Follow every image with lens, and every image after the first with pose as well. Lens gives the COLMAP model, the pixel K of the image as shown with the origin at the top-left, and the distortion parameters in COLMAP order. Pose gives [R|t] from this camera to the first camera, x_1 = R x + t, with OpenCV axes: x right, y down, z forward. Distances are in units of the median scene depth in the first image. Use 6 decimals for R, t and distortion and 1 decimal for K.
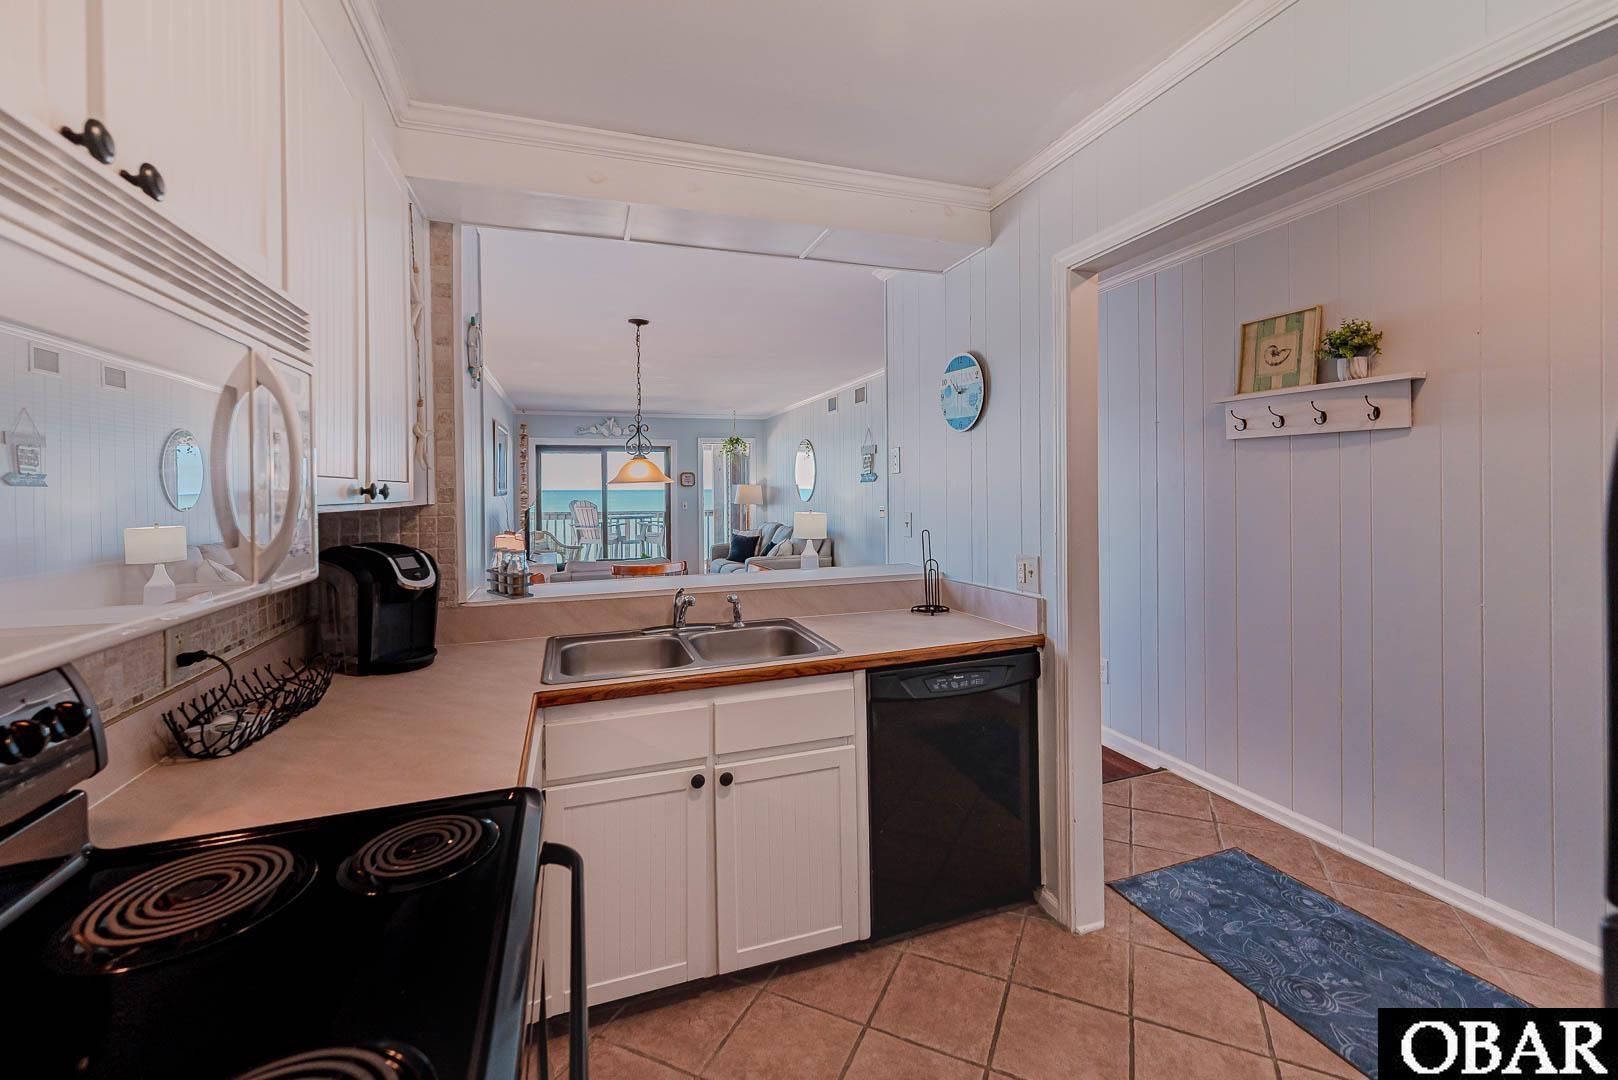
lens RADIAL K [[666.9, 0, 811.3], [0, 666.9, 486.5], [0, 0, 1]] dist [0.001417, 0.000036]
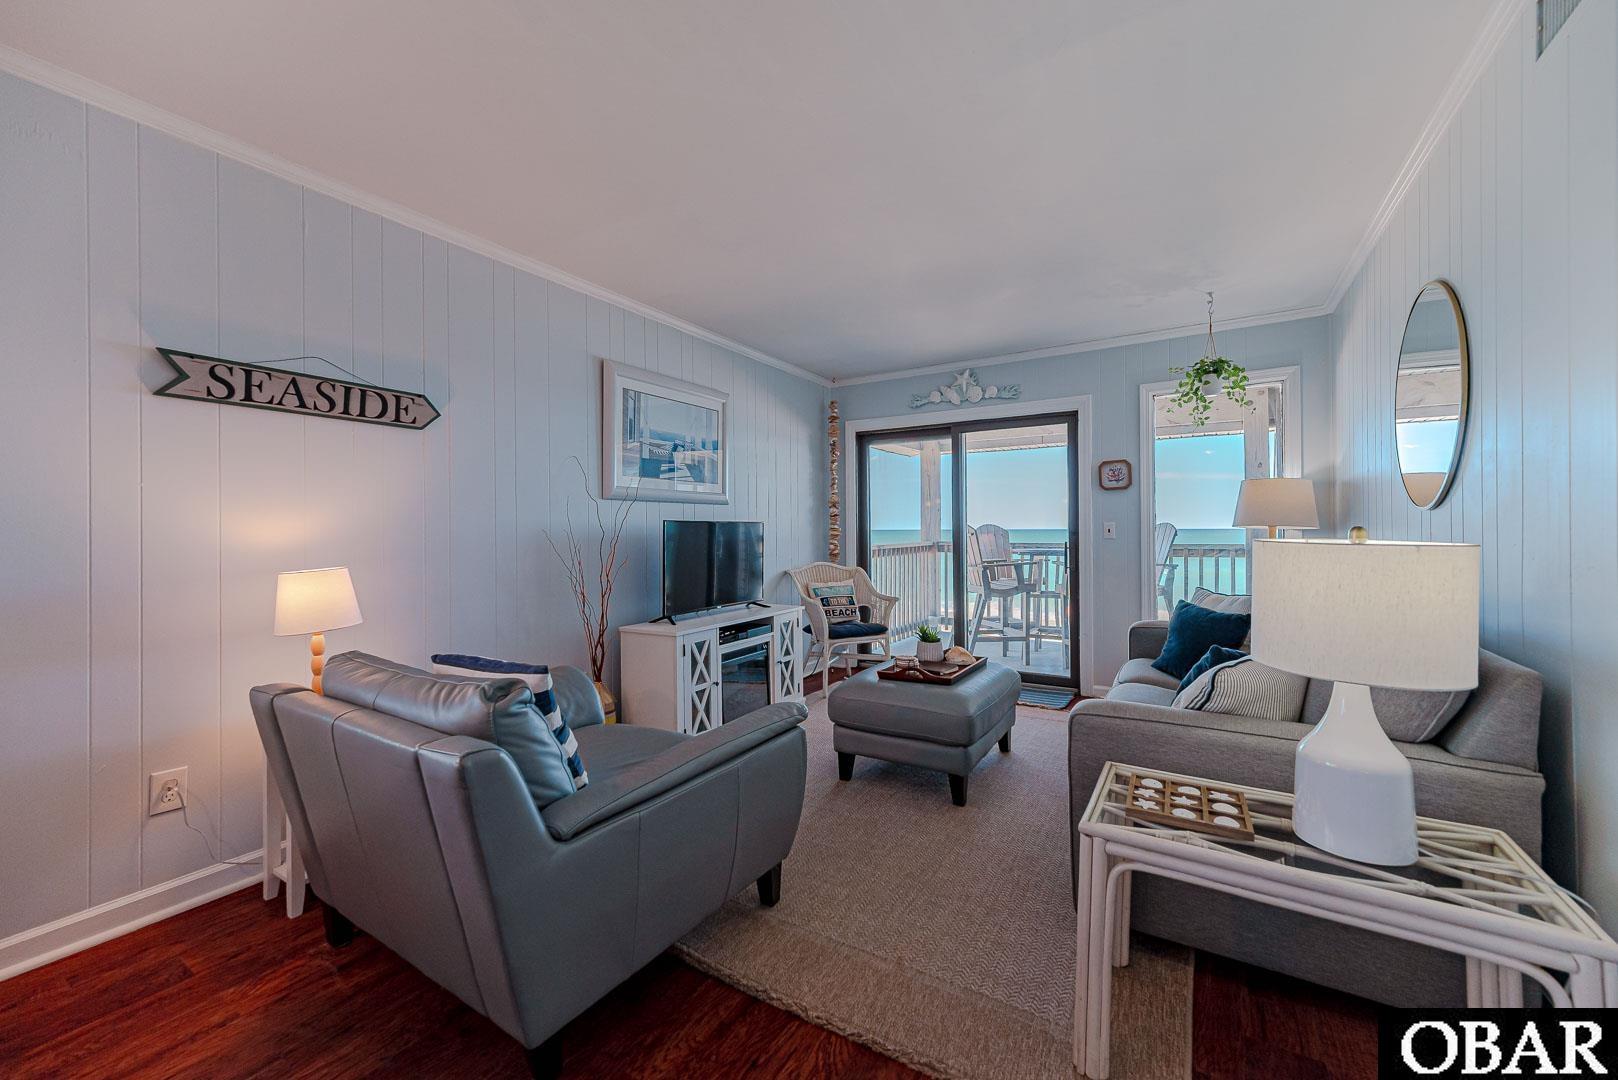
lens RADIAL K [[635.0, 0, 807.0], [0, 635.0, 523.7], [0, 0, 1]] dist [0.000109, 0.000104]
pose [[0.628514, 0.000347, -0.777798, 0.129938], [-0.001835, 0.999998, -0.001037, 0.110329], [0.777796, 0.002079, 0.628514, 2.462884]]
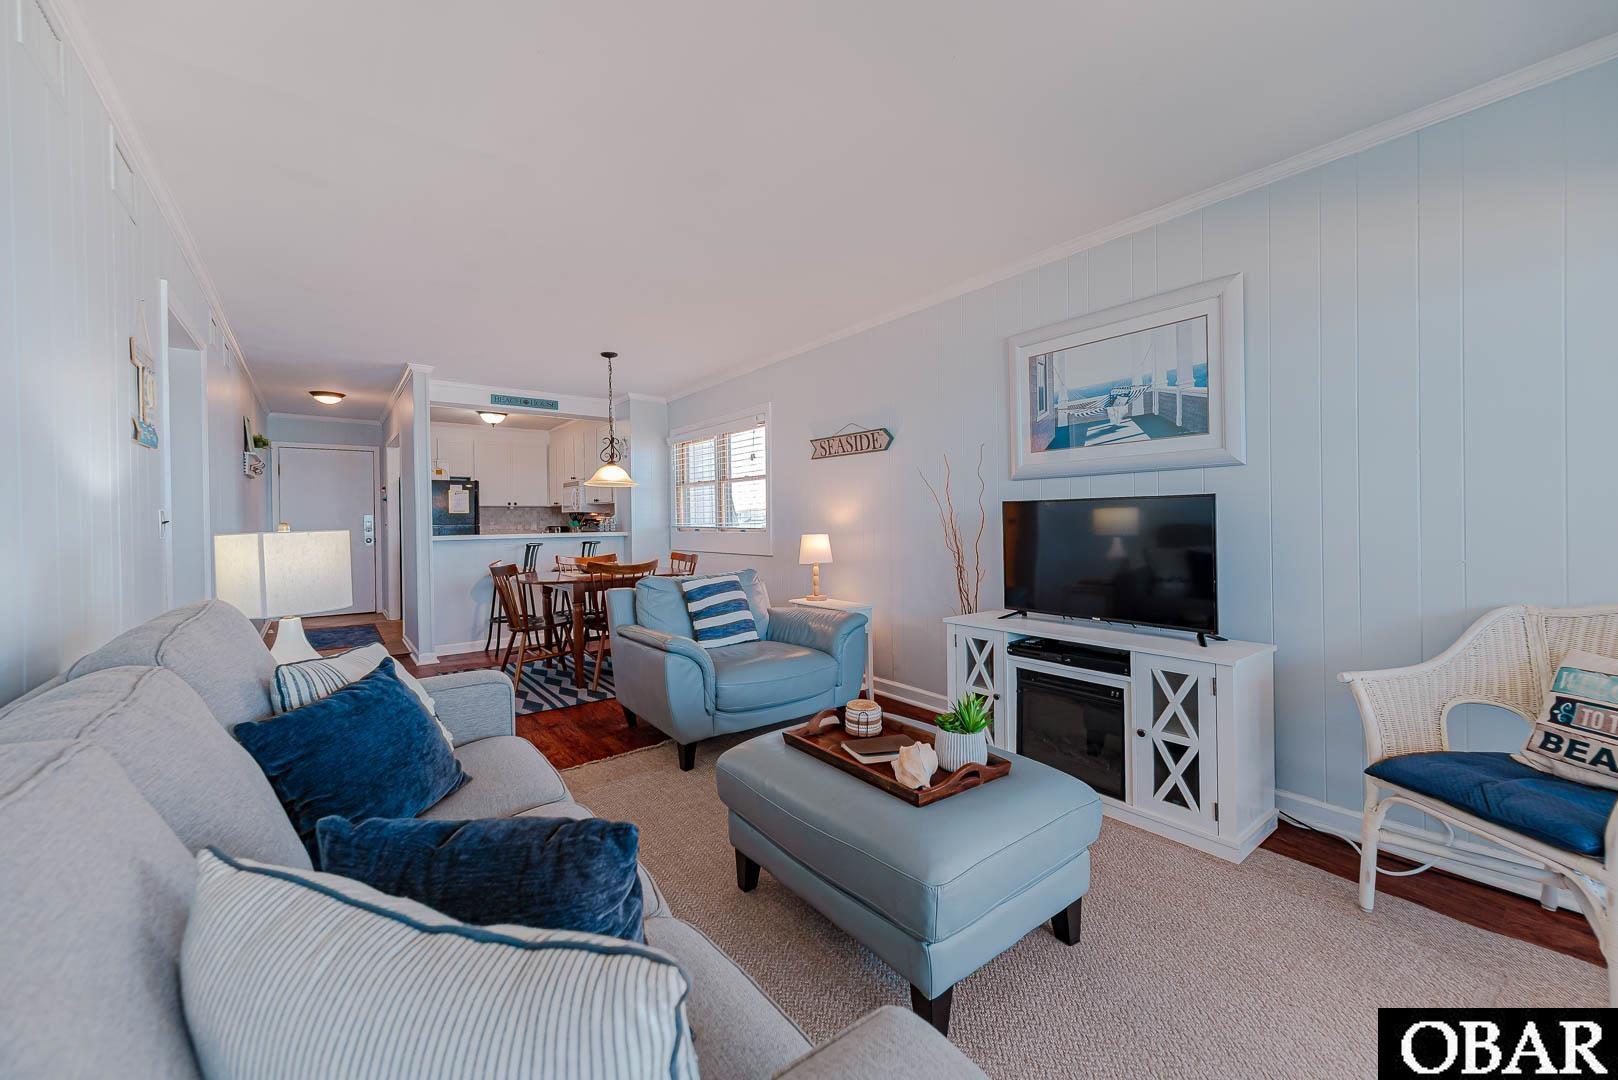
lens RADIAL K [[635.0, 0, 807.0], [0, 635.0, 523.7], [0, 0, 1]] dist [0.000109, 0.000104]
pose [[-0.952702, 0.022887, -0.303043, -0.494685], [0.021272, 0.999736, 0.008630, 0.130138], [0.303160, 0.001776, -0.952938, 4.463070]]
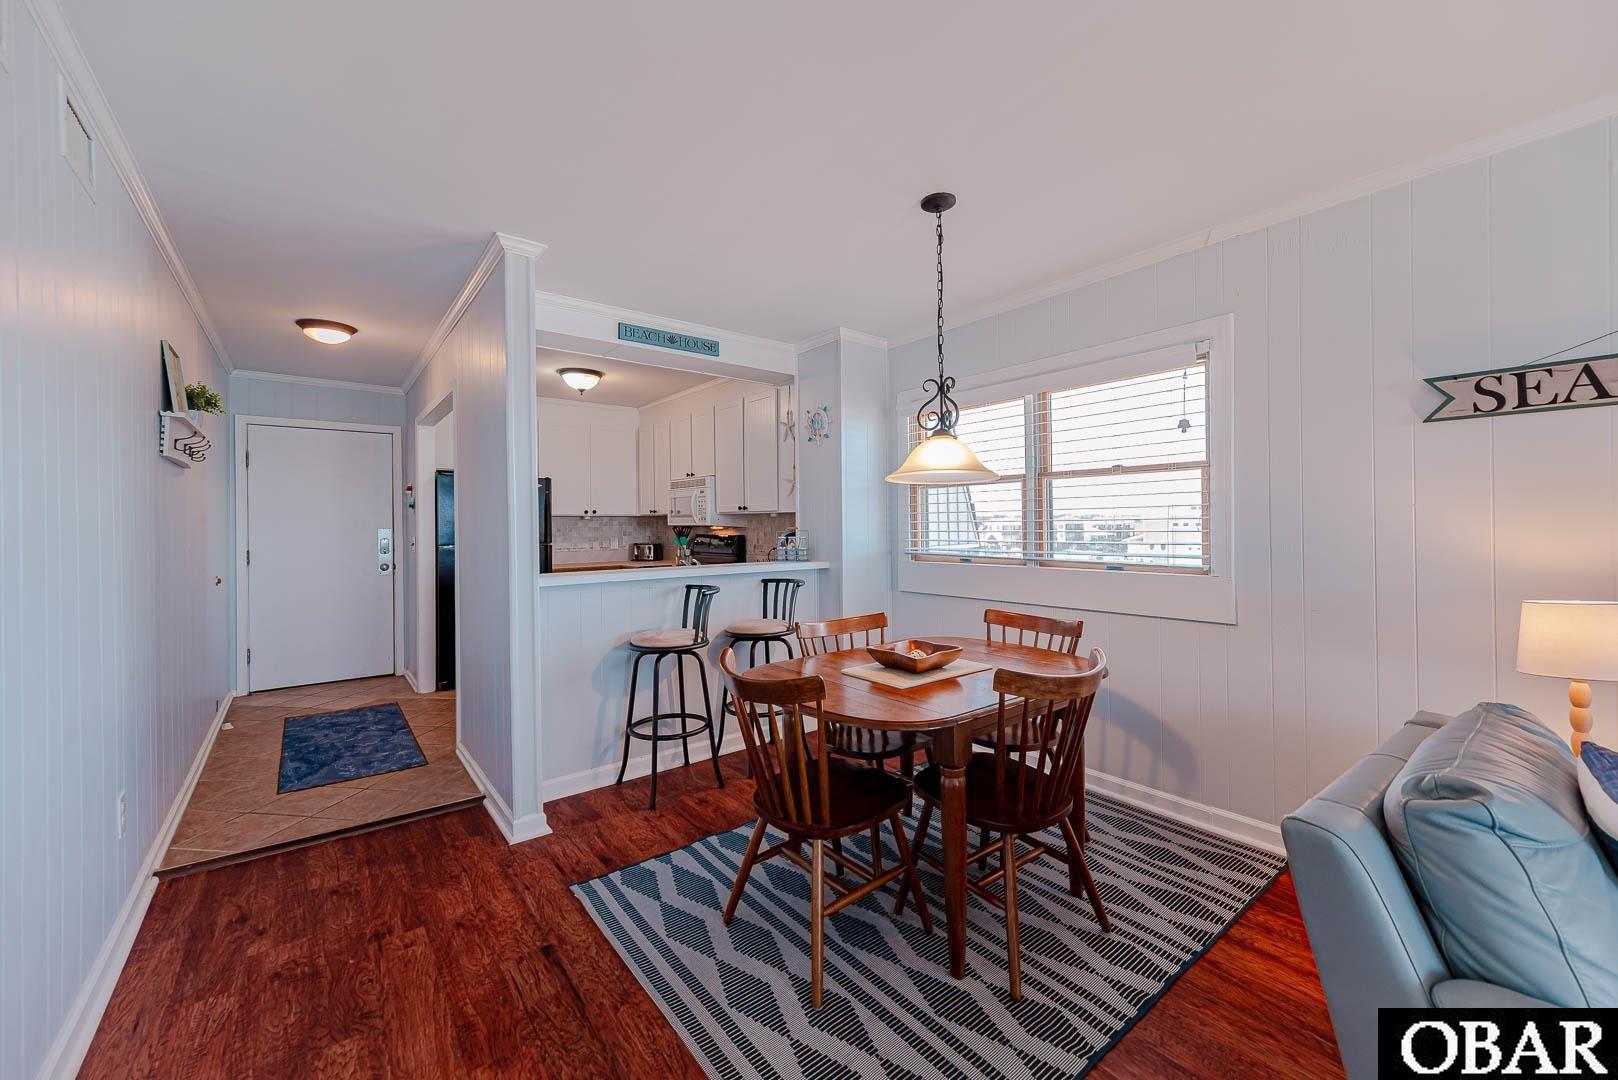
lens RADIAL K [[635.0, 0, 807.0], [0, 635.0, 523.7], [0, 0, 1]] dist [0.000109, 0.000104]
pose [[-0.948861, 0.019206, -0.315108, 0.059131], [0.019699, 0.999805, 0.001623, 0.061903], [0.315078, -0.004668, -0.949054, 2.958524]]
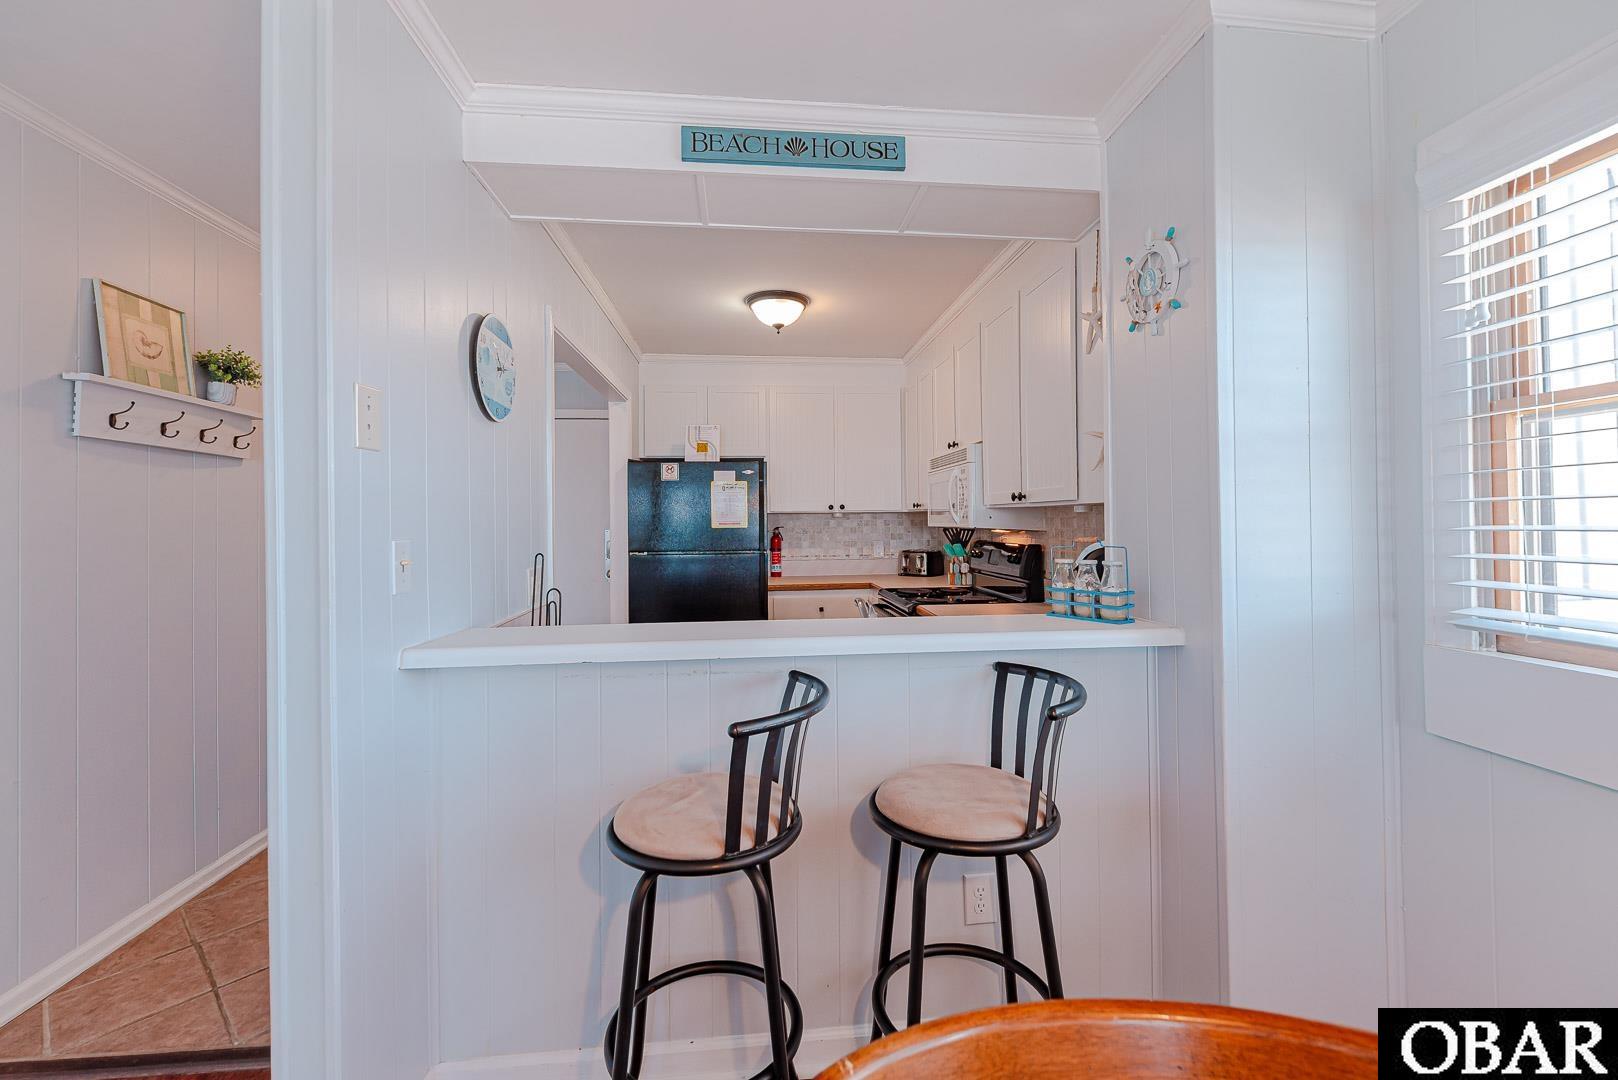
lens RADIAL K [[647.8, 0, 813.3], [0, 647.8, 518.1], [0, 0, 1]] dist [-0.001964, -0.000202]
pose [[-0.968811, 0.020652, 0.246939, -0.375133], [0.018645, 0.999771, -0.010464, 0.051235], [-0.247099, -0.005534, -0.968975, 2.000853]]
